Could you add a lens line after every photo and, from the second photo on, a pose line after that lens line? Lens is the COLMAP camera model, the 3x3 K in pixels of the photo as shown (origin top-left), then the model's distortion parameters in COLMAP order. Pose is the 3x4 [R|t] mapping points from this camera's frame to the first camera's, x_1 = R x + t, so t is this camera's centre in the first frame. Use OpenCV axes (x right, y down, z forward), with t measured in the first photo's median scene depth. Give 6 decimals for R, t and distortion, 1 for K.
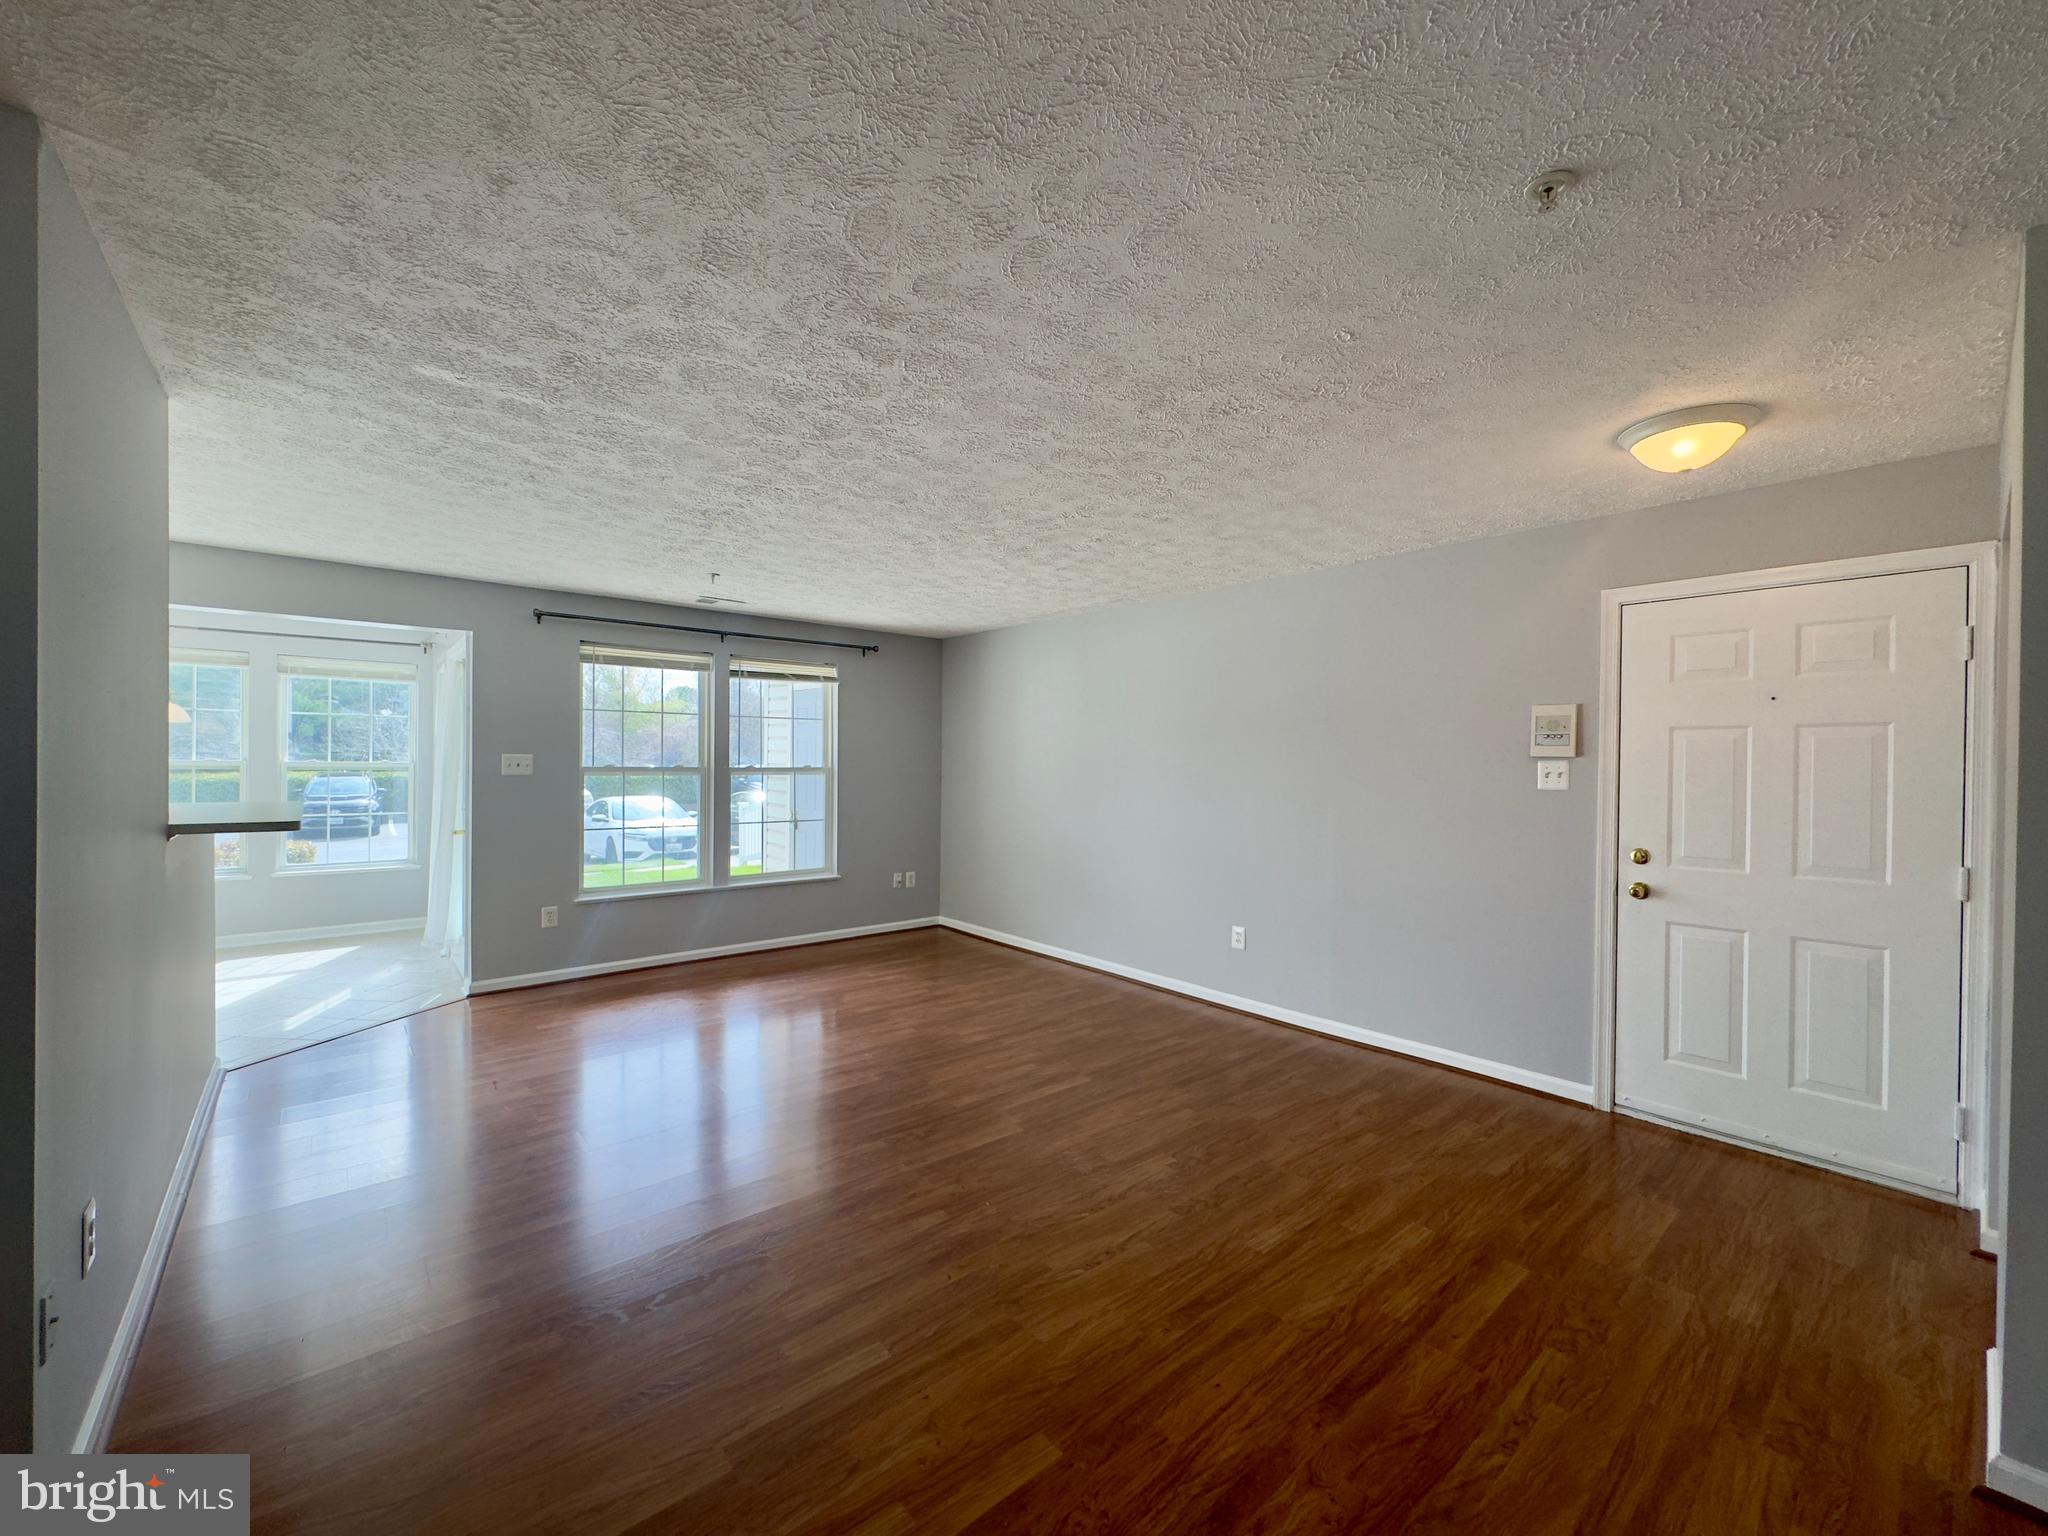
lens RADIAL K [[814.4, 0, 1024.0], [0, 814.4, 768.0], [0, 0, 1]] dist [0.000744, 0.000177]
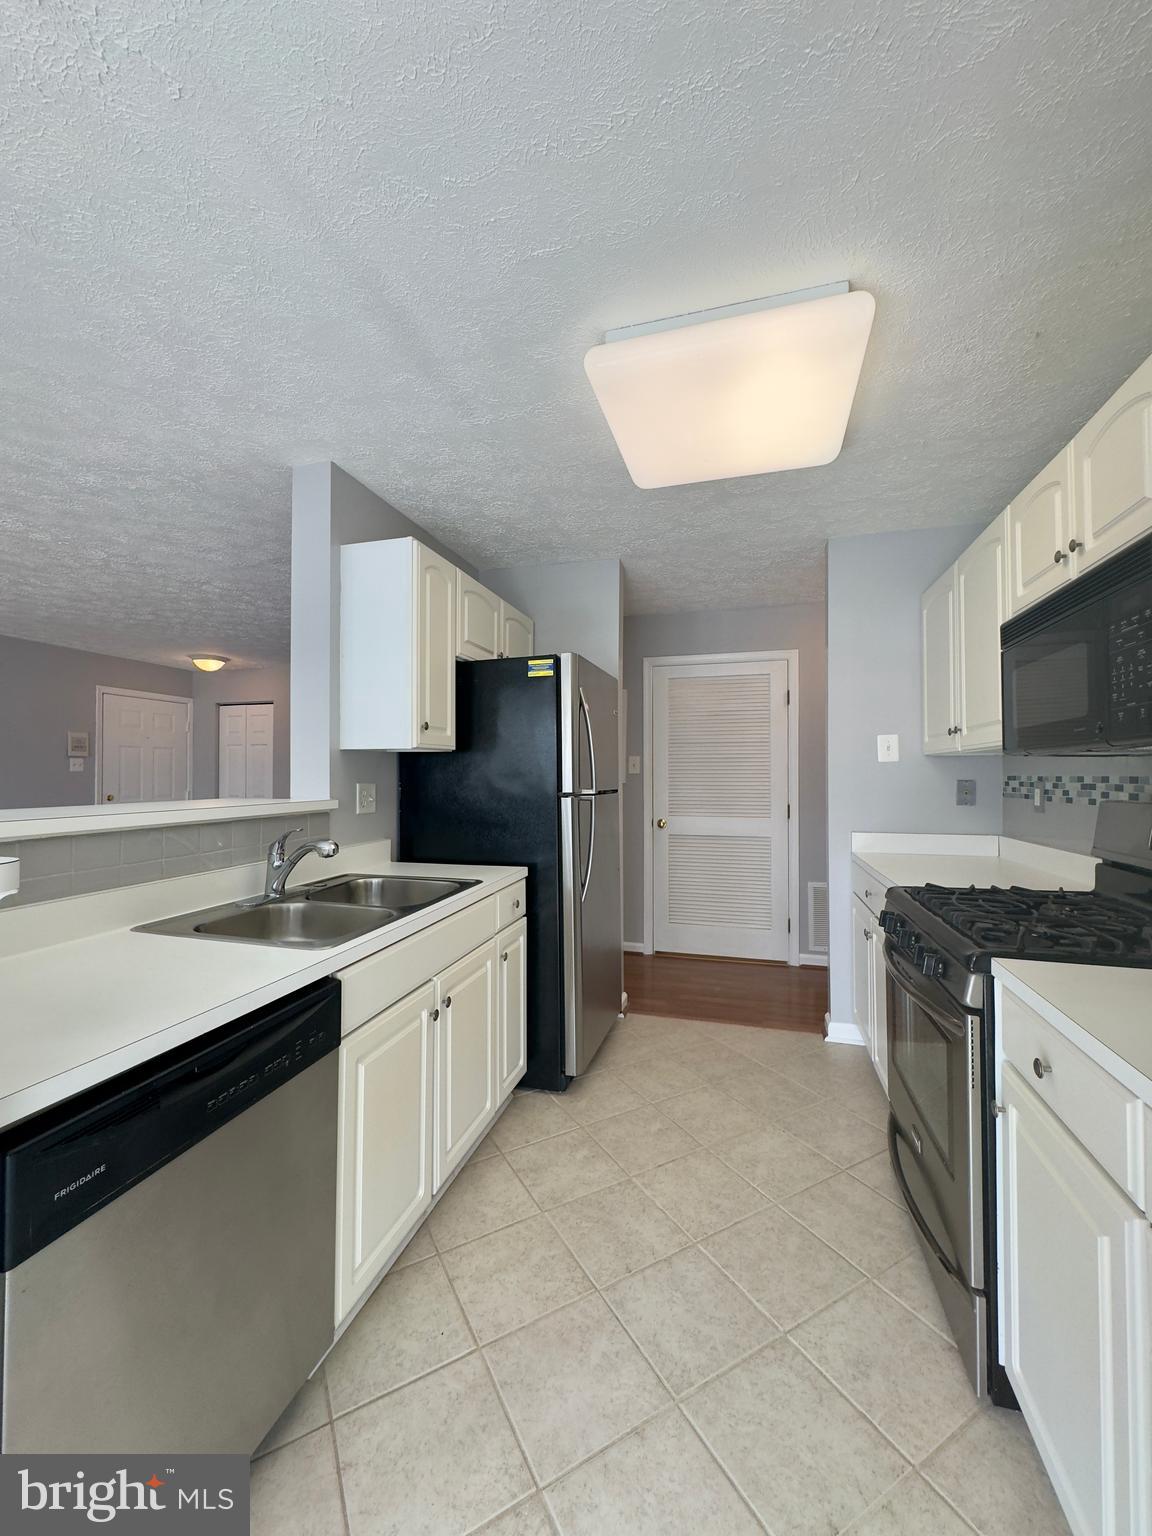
lens RADIAL K [[610.8, 0, 576.0], [0, 610.8, 768.0], [0, 0, 1]] dist [0.000744, 0.000177]
pose [[-0.555216, 0.008637, 0.831662, -1.449430], [0.008830, 0.999951, -0.004490, 0.036739], [-0.831659, 0.004851, -0.555265, 0.813958]]
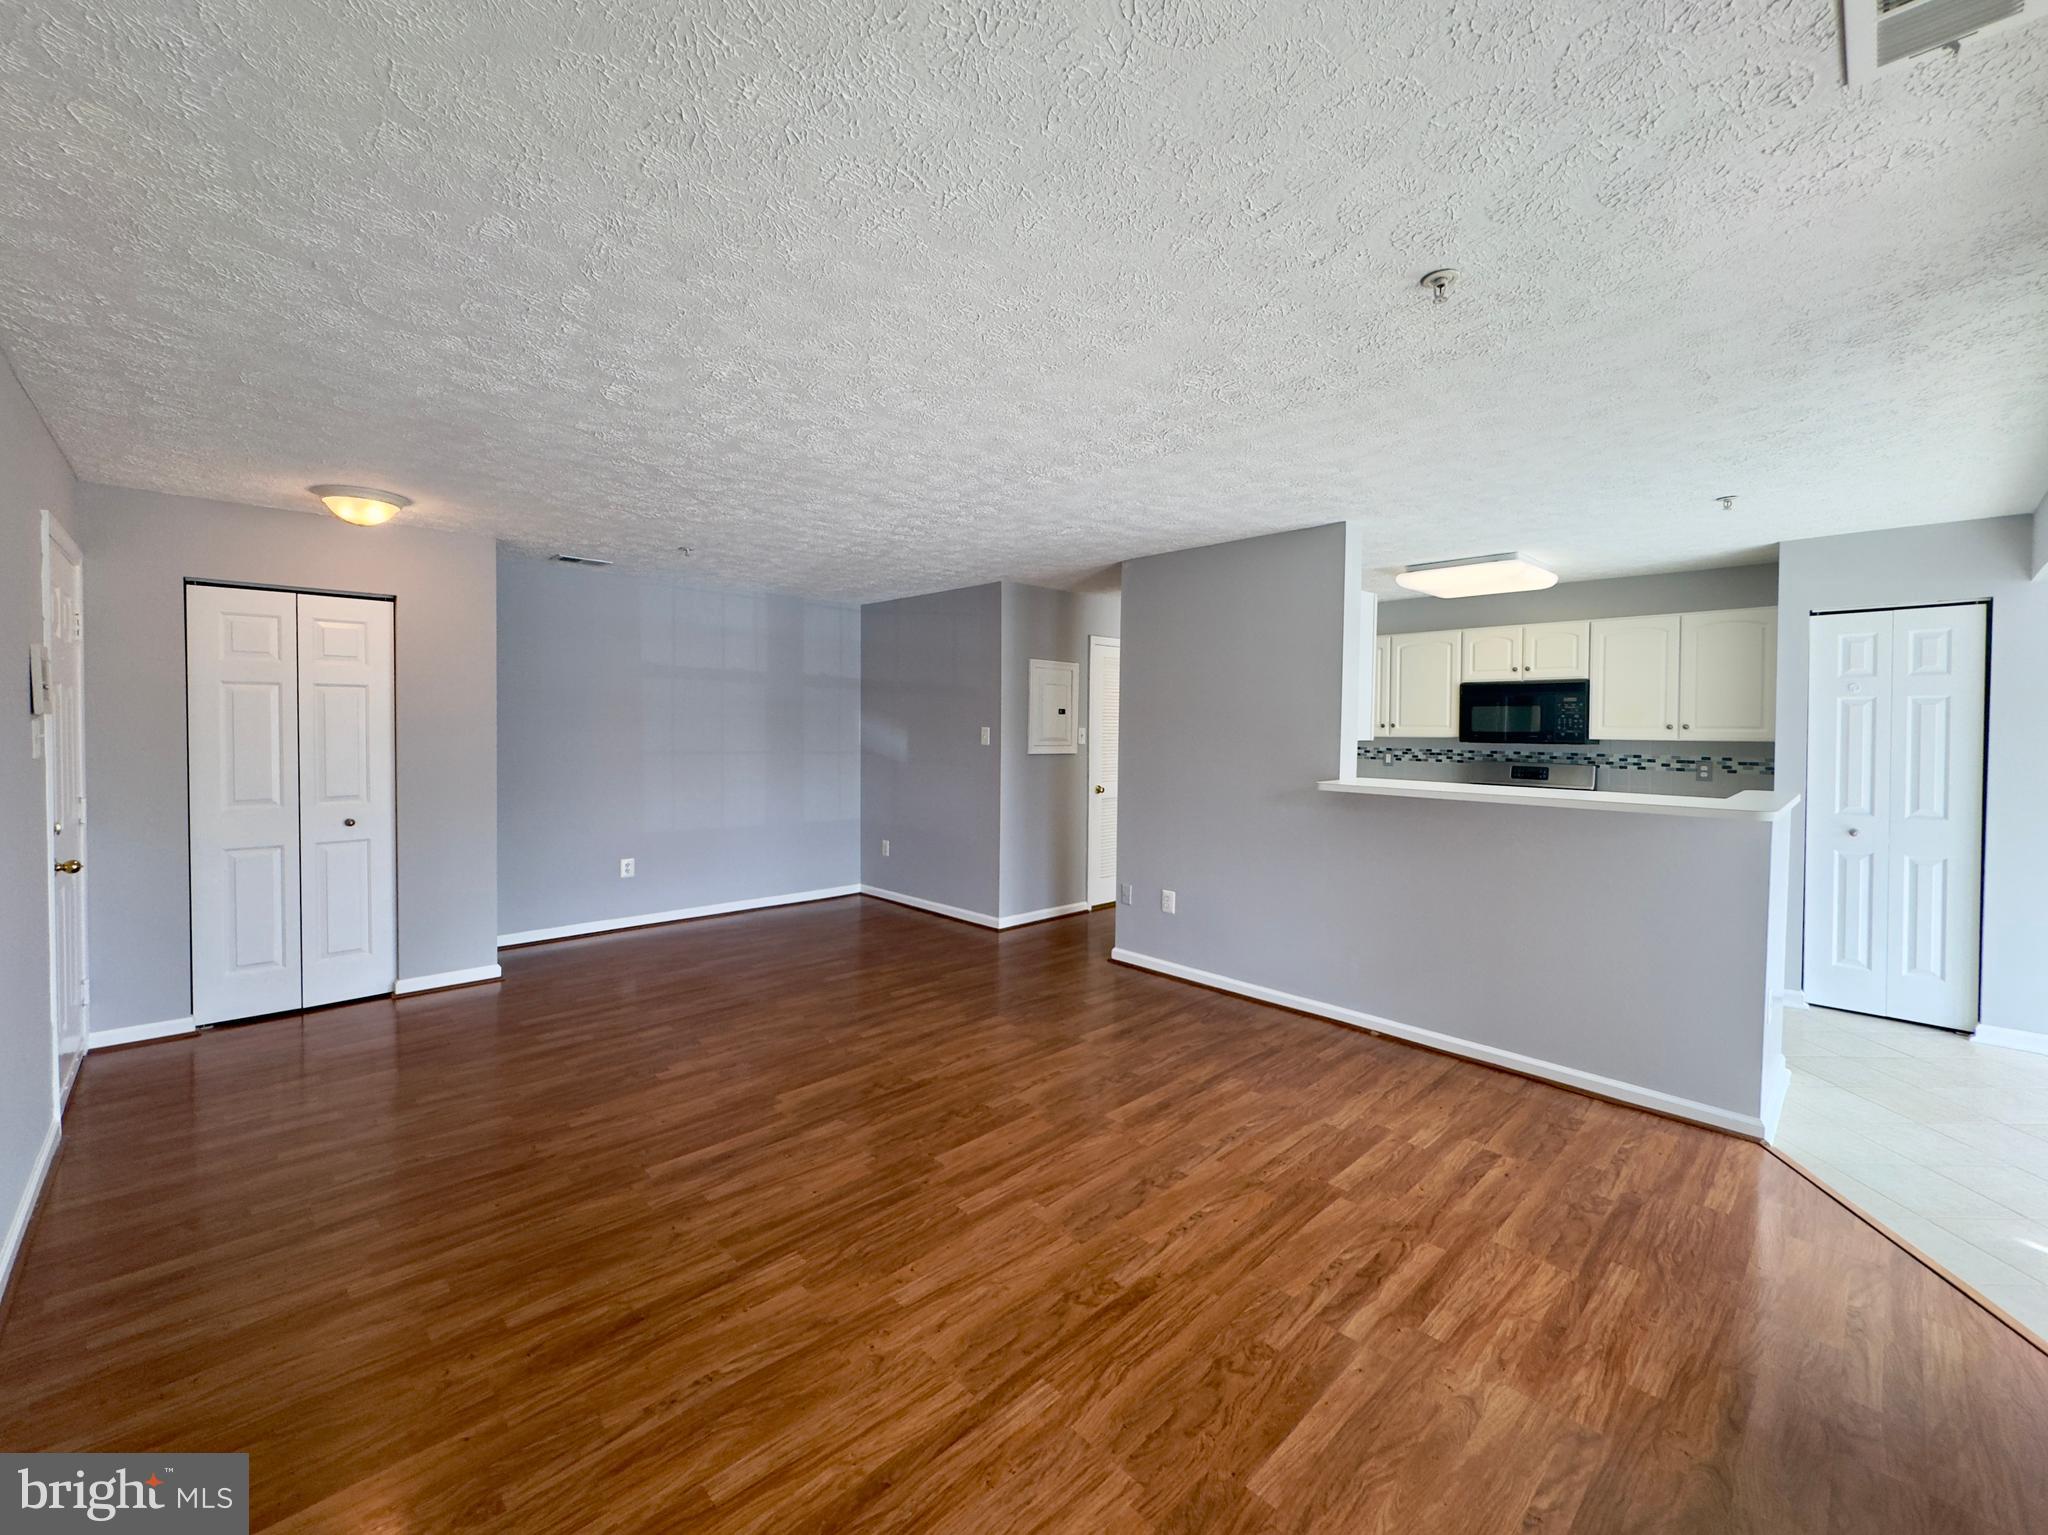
lens RADIAL K [[814.4, 0, 1024.0], [0, 814.4, 767.5], [0, 0, 1]] dist [0.000744, 0.000177]
pose [[-0.998129, -0.001479, -0.061124, -0.219648], [-0.005804, 0.997485, 0.070640, -0.030625], [0.060866, 0.070863, -0.995627, 1.788467]]
